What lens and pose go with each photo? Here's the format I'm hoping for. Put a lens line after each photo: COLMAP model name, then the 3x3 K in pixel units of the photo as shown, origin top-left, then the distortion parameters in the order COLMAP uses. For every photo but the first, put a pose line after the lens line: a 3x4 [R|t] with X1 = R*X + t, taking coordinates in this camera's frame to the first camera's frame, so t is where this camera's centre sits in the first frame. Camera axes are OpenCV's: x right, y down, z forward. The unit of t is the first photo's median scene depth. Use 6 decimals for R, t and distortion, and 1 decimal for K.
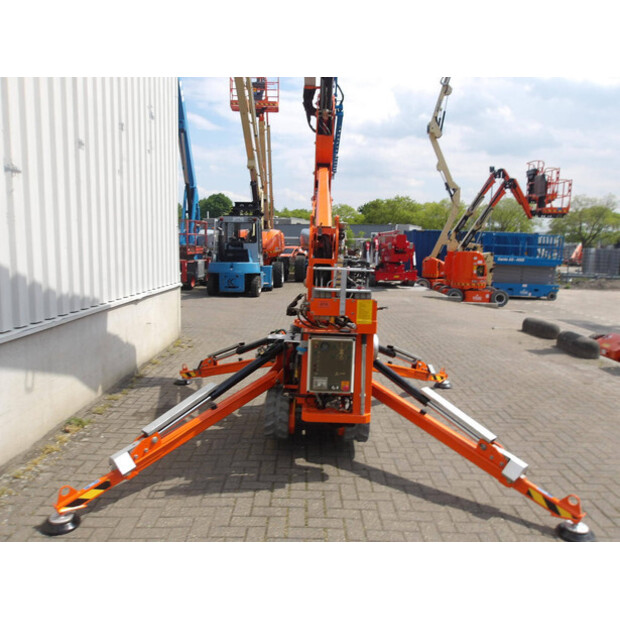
lens RADIAL K [[510.6, 0, 312.0], [0, 510.6, 304.6], [0, 0, 1]] dist [0.002887, -0.005698]
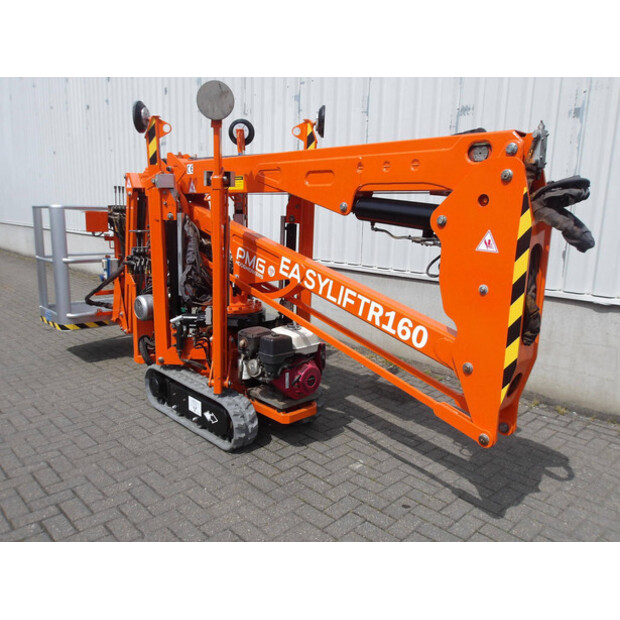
lens RADIAL K [[510.6, 0, 312.0], [0, 510.6, 304.6], [0, 0, 1]] dist [0.002887, -0.005698]
pose [[-0.720848, 0.078272, -0.688659, 0.119278], [-0.129139, 0.961035, 0.244406, -0.039897], [0.680956, 0.265113, -0.682653, 0.397023]]
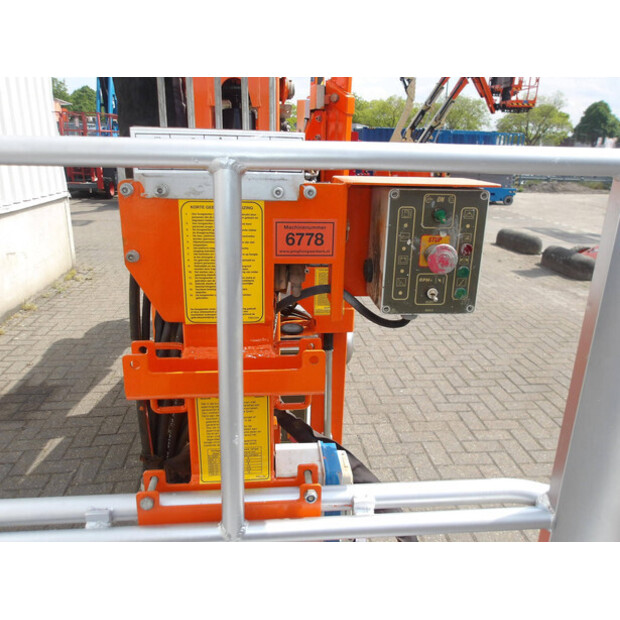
lens RADIAL K [[510.6, 0, 312.0], [0, 510.6, 304.6], [0, 0, 1]] dist [0.002887, -0.005698]
pose [[0.994099, -0.033612, 0.103138, 0.005207], [0.014269, 0.983041, 0.182830, -0.006002], [-0.107534, -0.180279, 0.977720, 0.094062]]
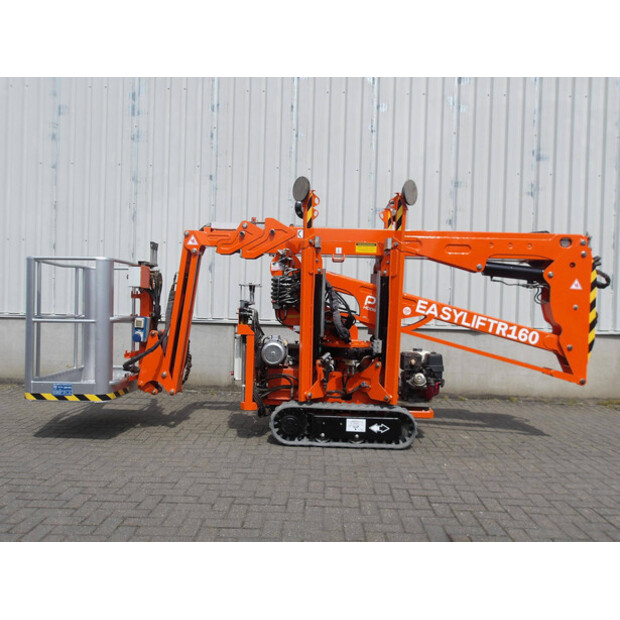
lens RADIAL K [[510.6, 0, 312.0], [0, 510.6, 304.6], [0, 0, 1]] dist [0.002887, -0.005698]
pose [[-0.020974, -0.024849, -0.999471, 0.256491], [-0.147181, 0.988876, -0.021497, 0.003066], [0.988887, 0.146652, -0.024398, 0.223432]]
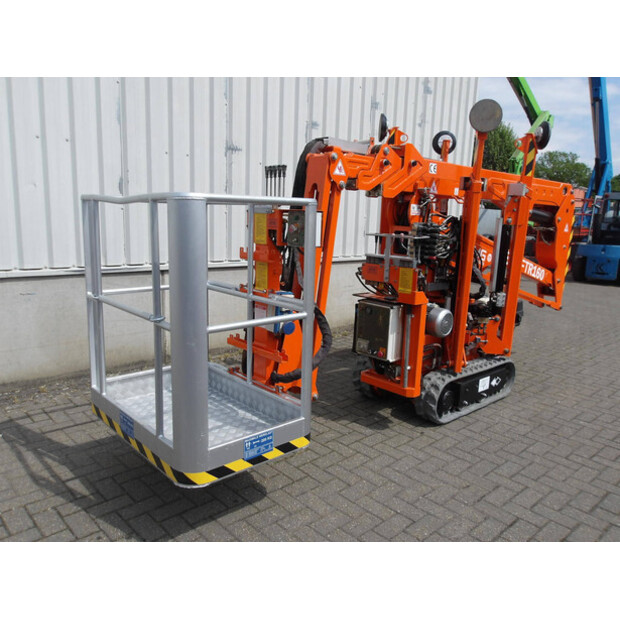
lens RADIAL K [[510.6, 0, 312.0], [0, 510.6, 304.6], [0, 0, 1]] dist [0.002887, -0.005698]
pose [[0.681518, 0.129036, -0.720335, 0.125733], [-0.109456, 0.991233, 0.074005, 0.007248], [0.723569, 0.028409, 0.689667, 0.037581]]
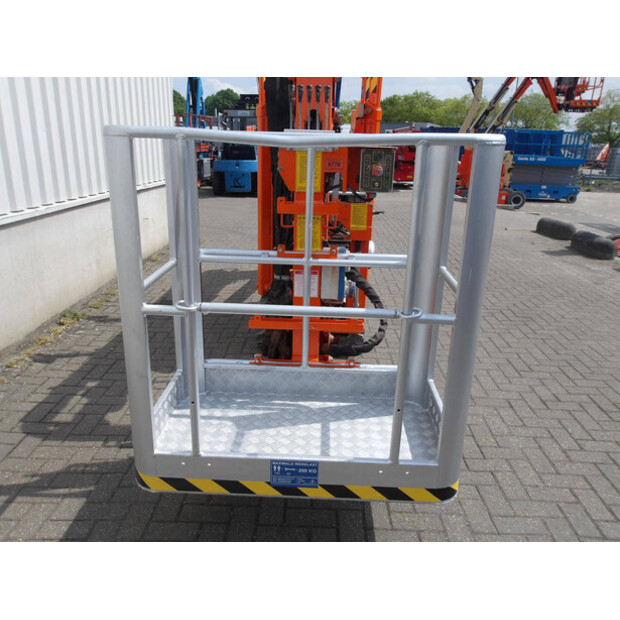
lens RADIAL K [[510.6, 0, 312.0], [0, 510.6, 304.6], [0, 0, 1]] dist [0.002887, -0.005698]
pose [[0.999704, 0.009350, -0.022447, 0.006456], [-0.005059, 0.982899, 0.184078, 0.006117], [0.023784, -0.183910, 0.982655, 0.010154]]
